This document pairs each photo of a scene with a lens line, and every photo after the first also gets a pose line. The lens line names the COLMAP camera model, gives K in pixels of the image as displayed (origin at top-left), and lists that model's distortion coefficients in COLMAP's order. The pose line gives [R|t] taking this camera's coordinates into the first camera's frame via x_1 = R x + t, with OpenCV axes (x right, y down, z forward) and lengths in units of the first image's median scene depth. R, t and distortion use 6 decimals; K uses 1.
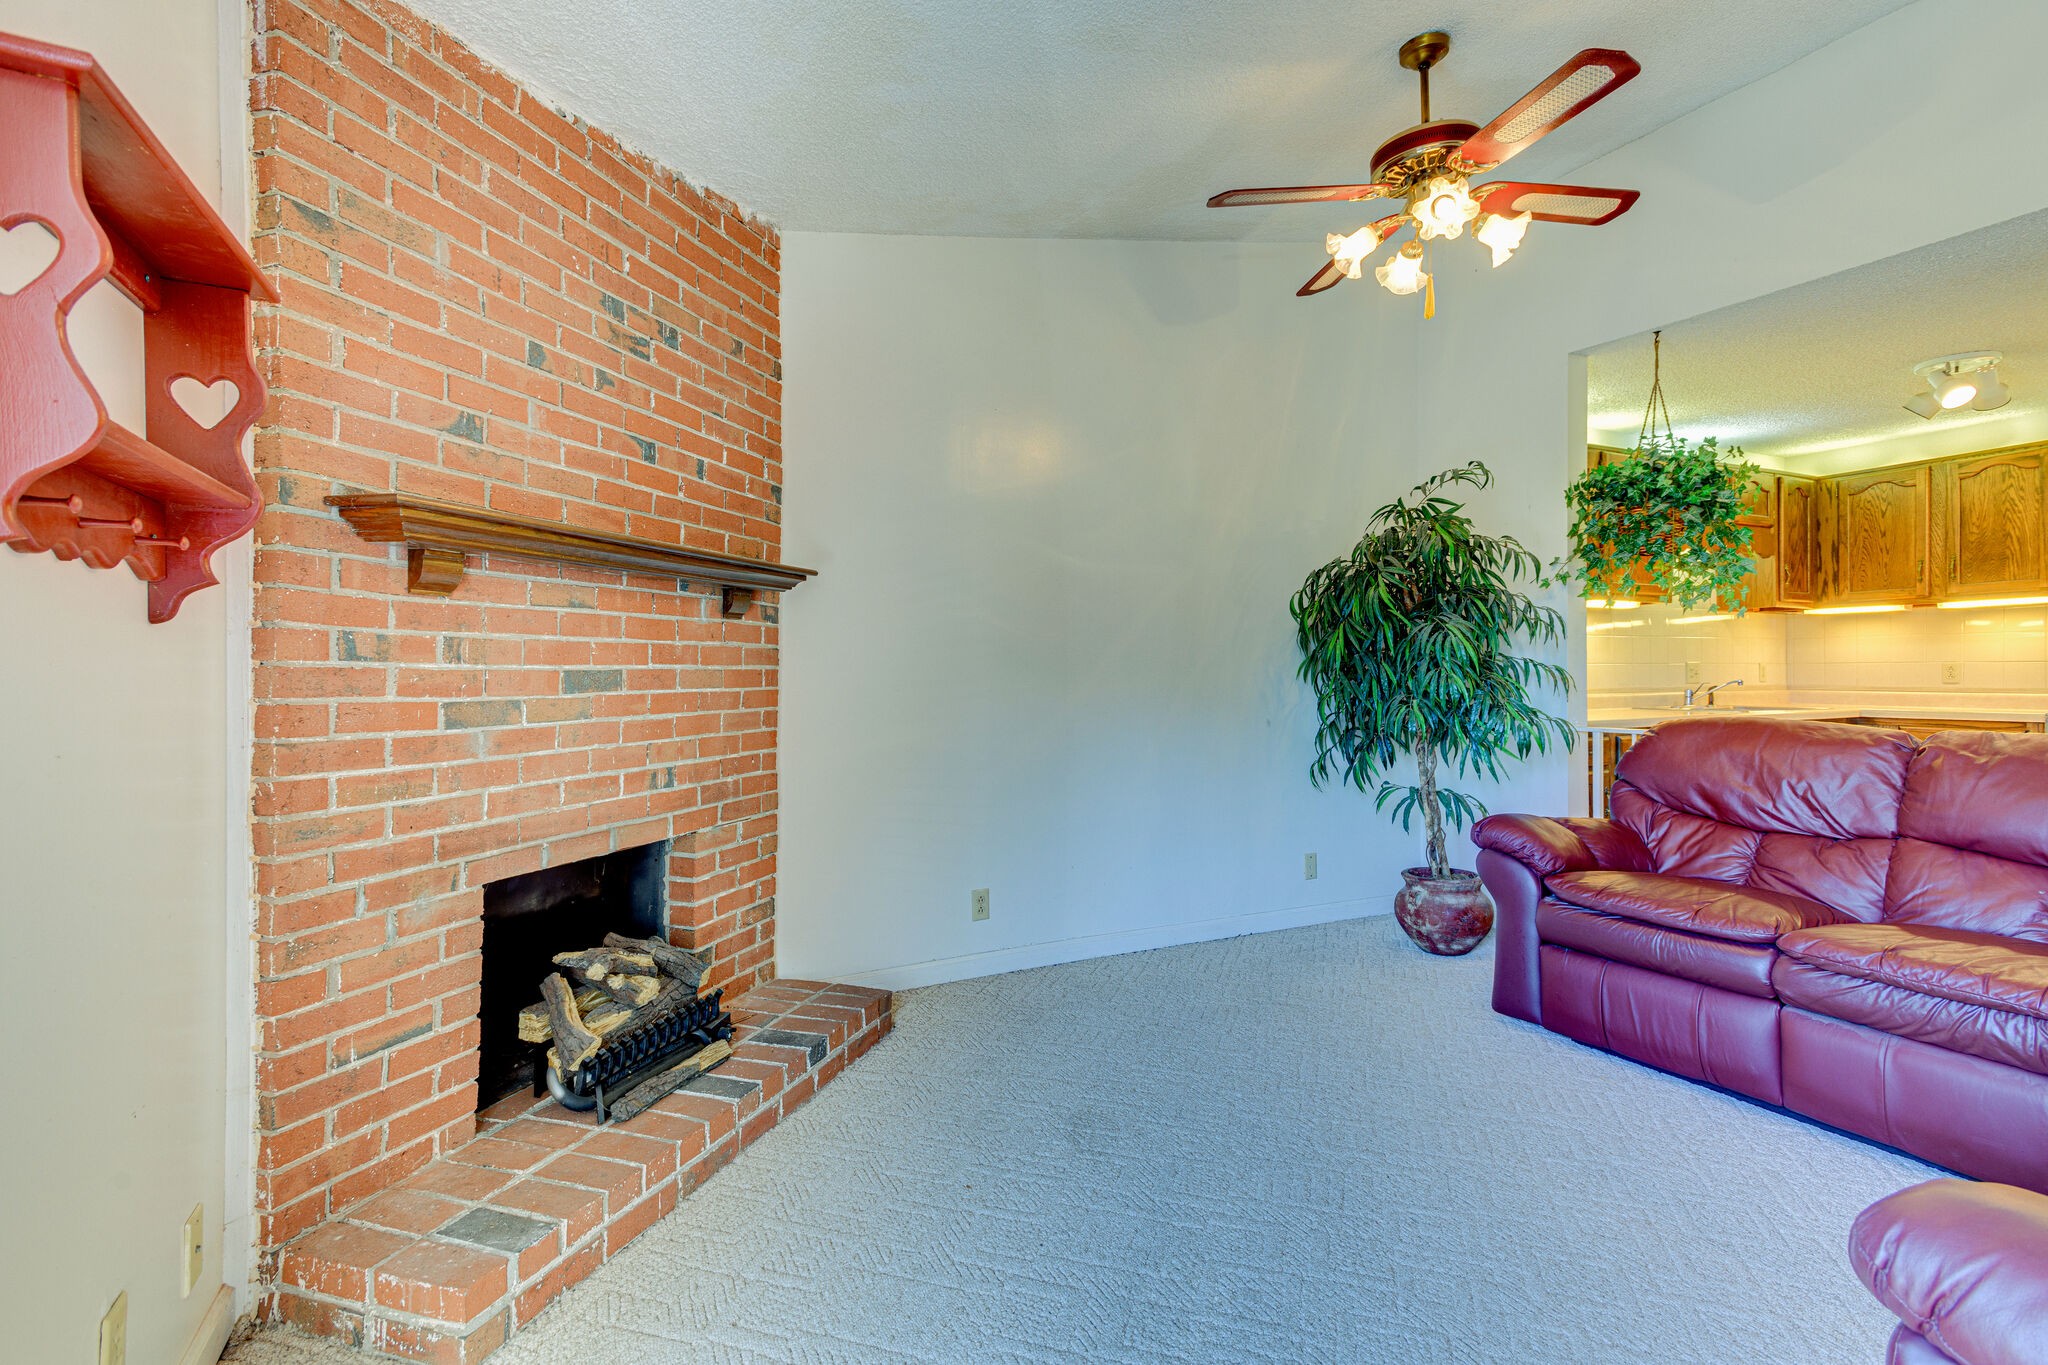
lens RADIAL K [[965.6, 0, 1045.3], [0, 965.6, 649.9], [0, 0, 1]] dist [0.052059, -0.000395]
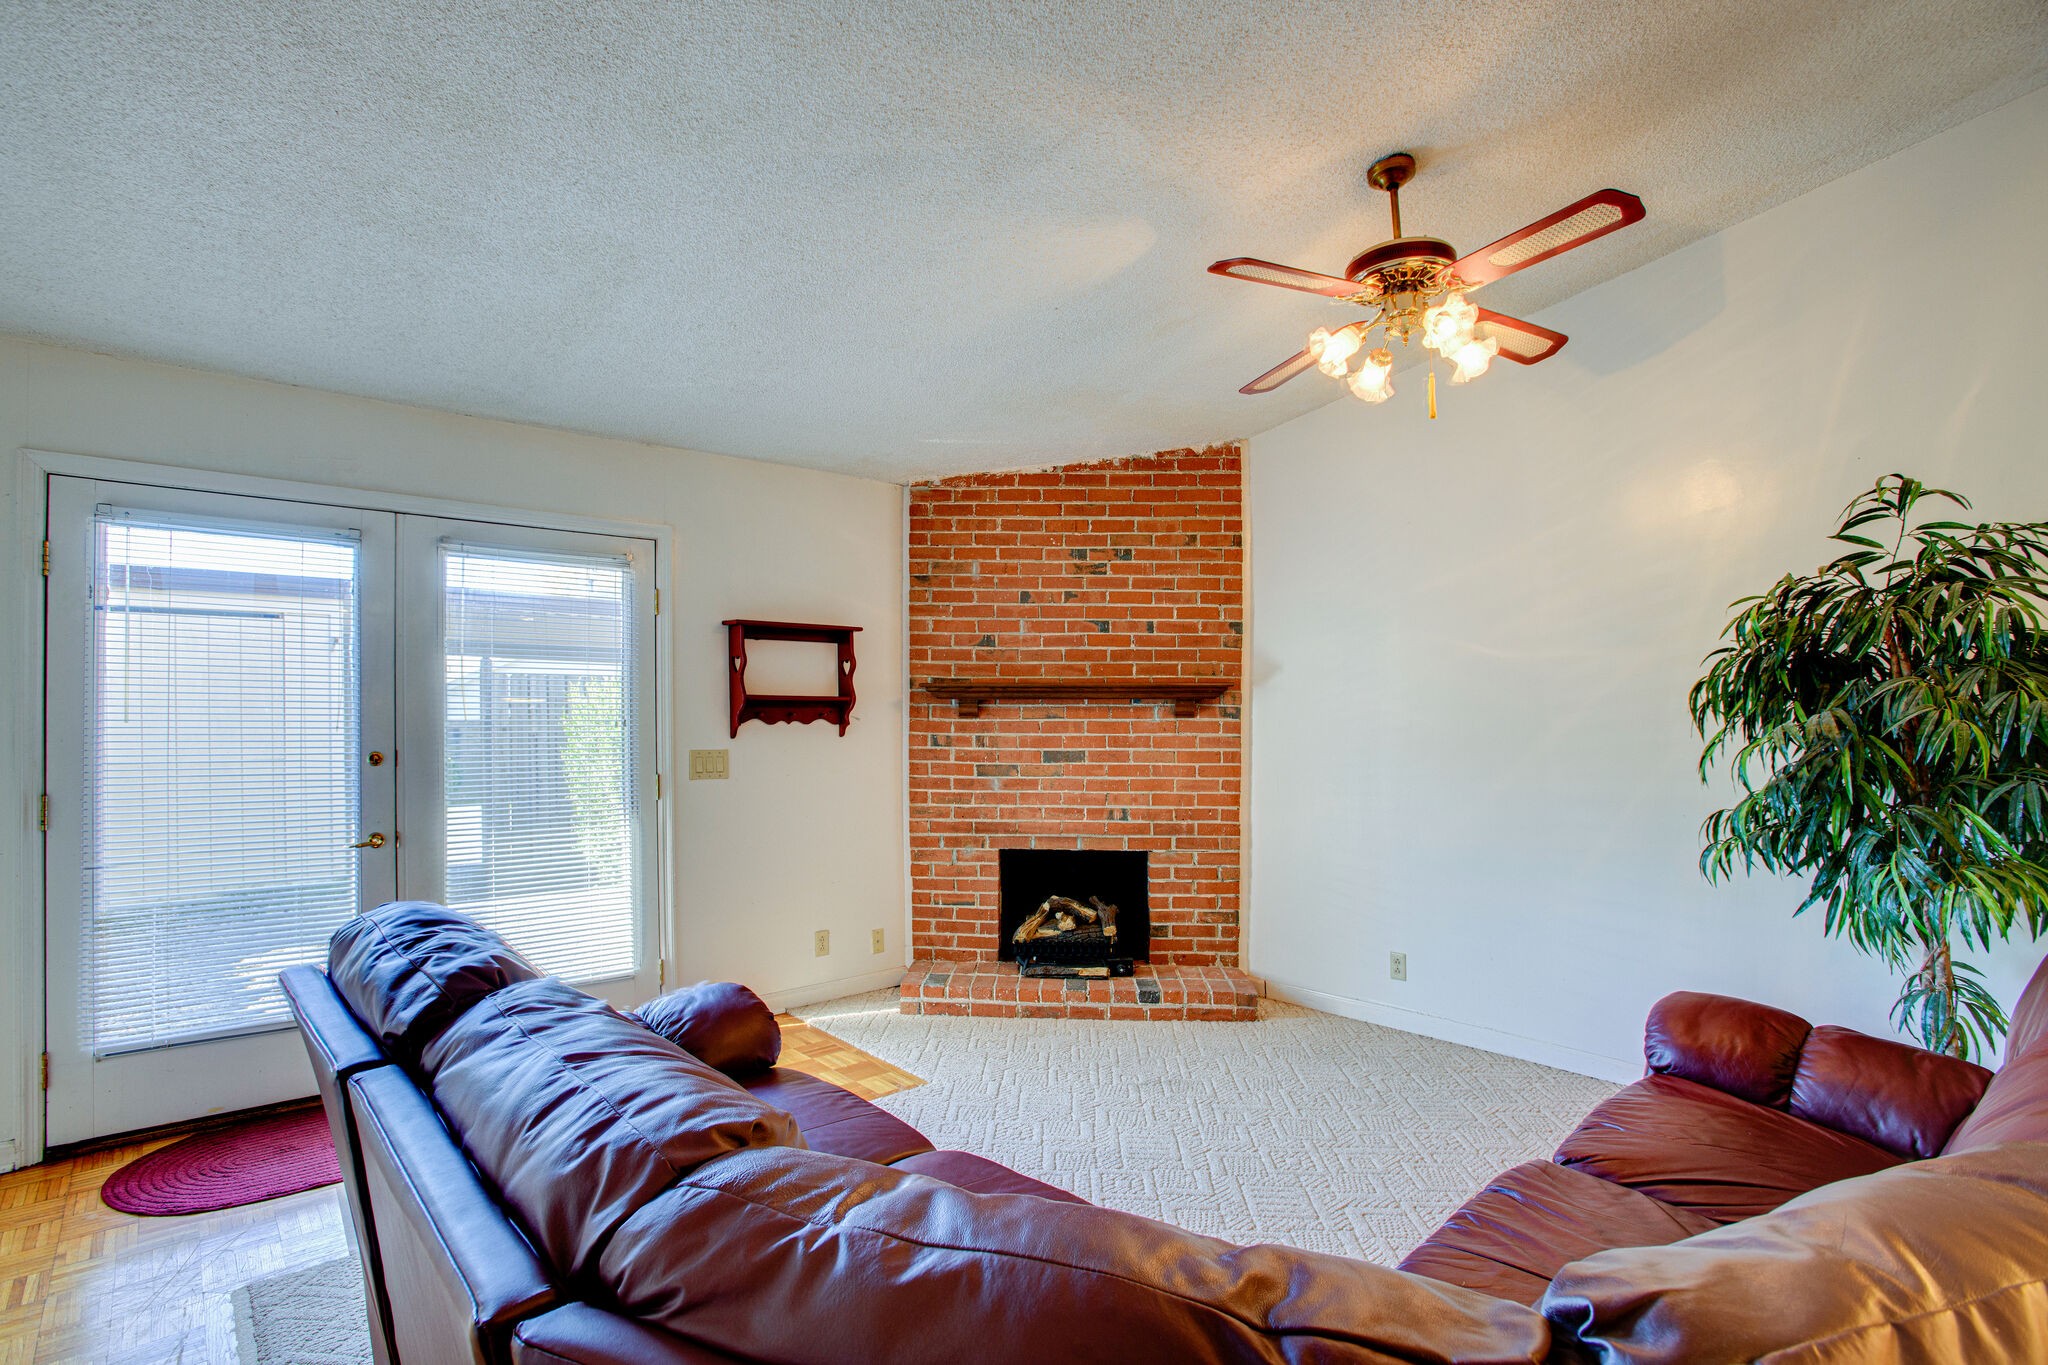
lens RADIAL K [[1023.7, 0, 1017.8], [0, 1023.7, 690.5], [0, 0, 1]] dist [0.003282, 0.002691]
pose [[0.258868, -0.015826, -0.965783, 1.628059], [0.015681, 0.999803, -0.012180, -0.083362], [0.965785, -0.011992, 0.259066, 0.453709]]
